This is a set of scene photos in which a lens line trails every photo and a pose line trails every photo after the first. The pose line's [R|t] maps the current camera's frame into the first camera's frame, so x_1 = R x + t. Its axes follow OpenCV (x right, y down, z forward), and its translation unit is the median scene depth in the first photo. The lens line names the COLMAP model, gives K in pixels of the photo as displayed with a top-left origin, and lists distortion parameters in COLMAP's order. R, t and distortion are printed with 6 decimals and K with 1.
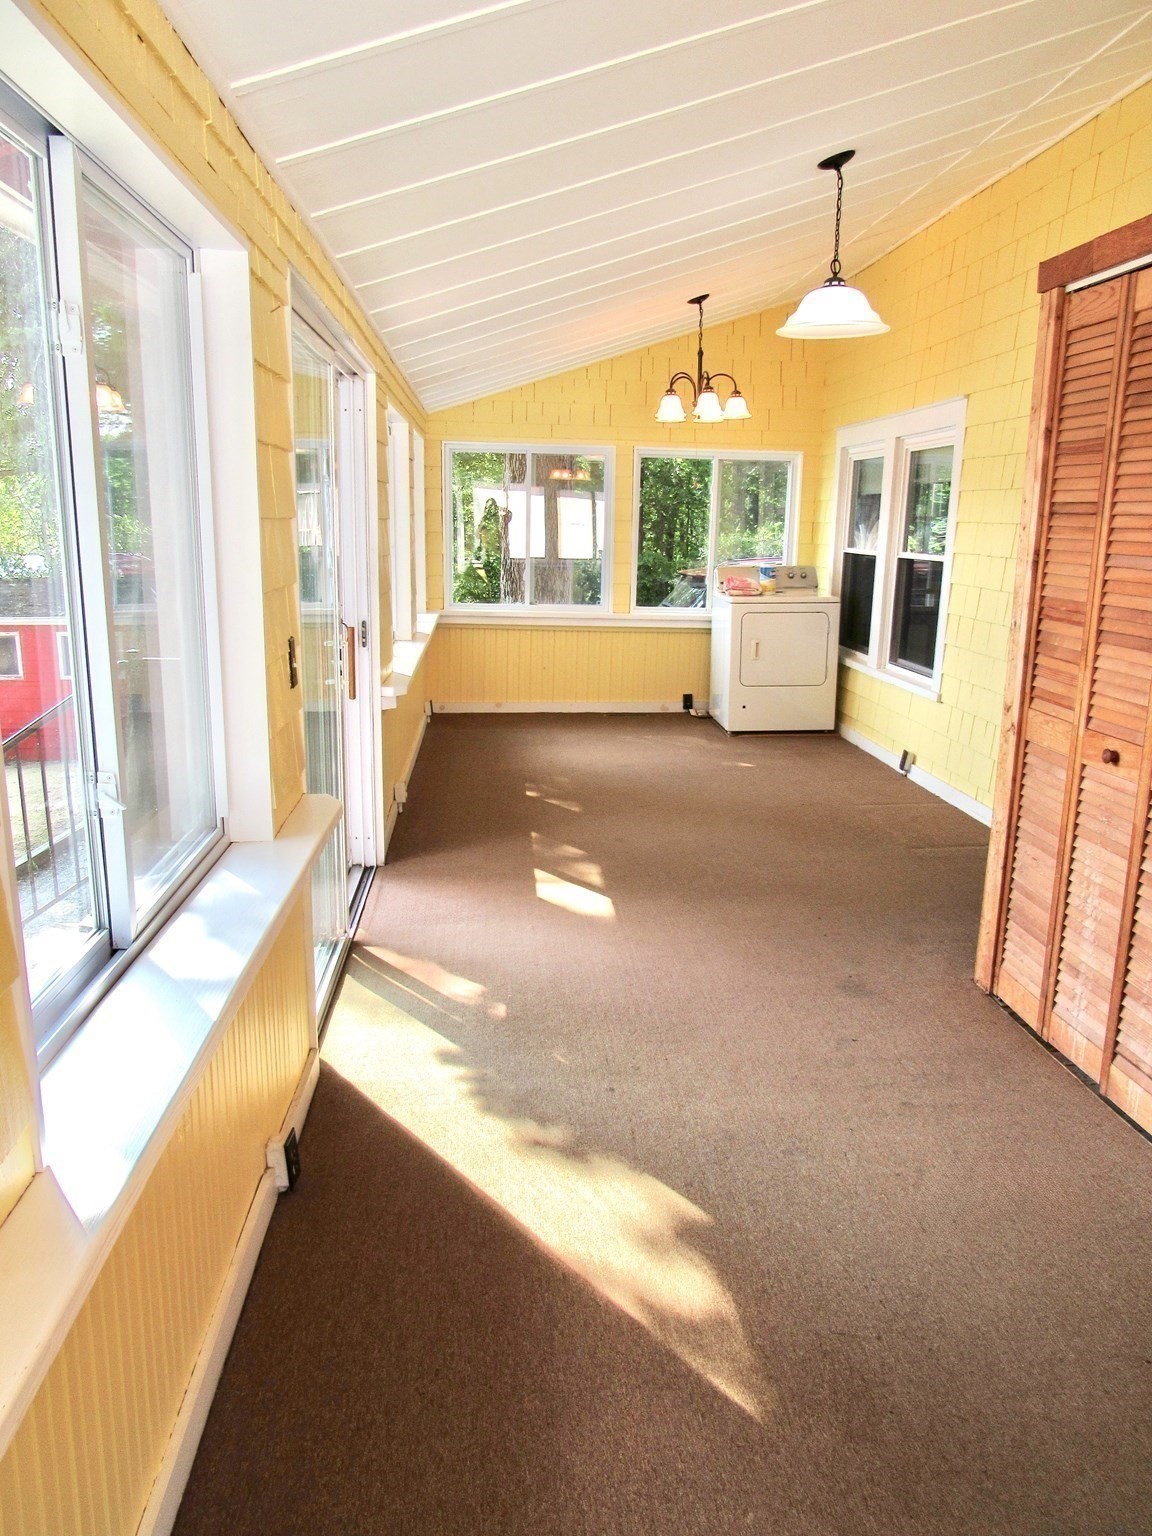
lens RADIAL K [[1112.3, 0, 576.0], [0, 1112.3, 768.0], [0, 0, 1]] dist [0.000448, -0.001523]
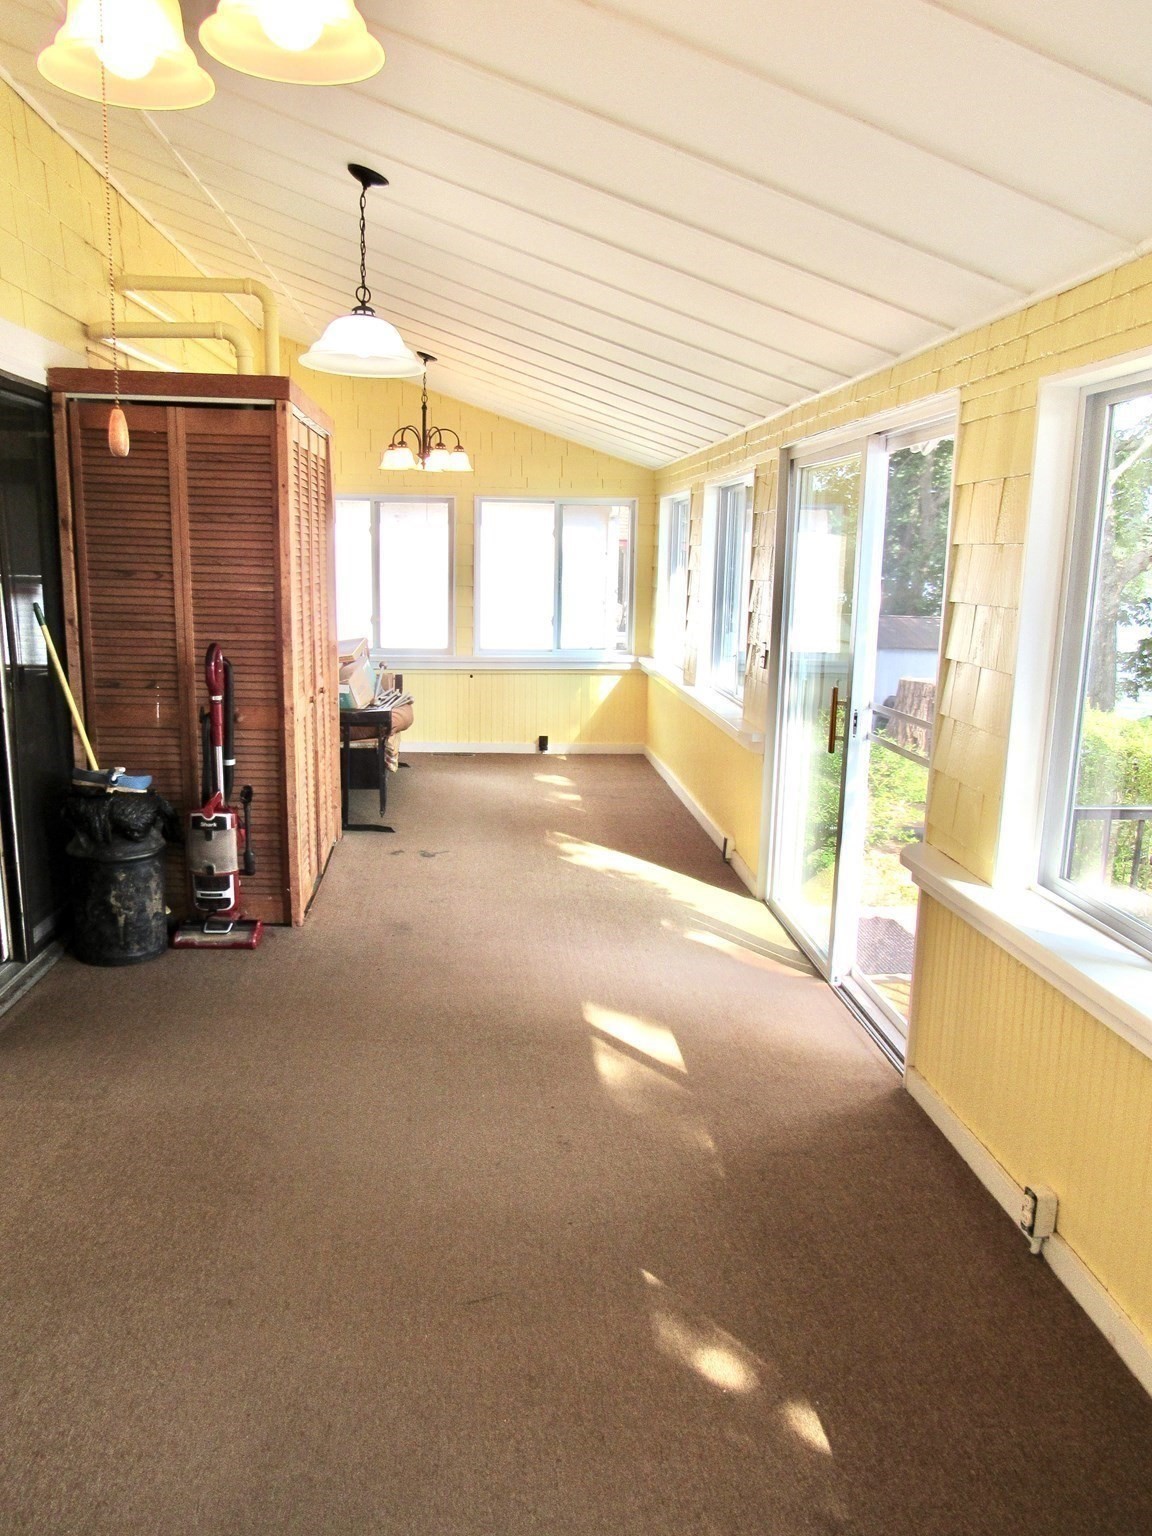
lens RADIAL K [[1112.3, 0, 576.0], [0, 1112.3, 768.0], [0, 0, 1]] dist [0.000448, -0.001523]
pose [[-0.999416, -0.032196, -0.011441, 0.061517], [-0.034088, 0.916532, 0.398507, -0.470825], [-0.002344, 0.398664, -0.917094, 1.999975]]
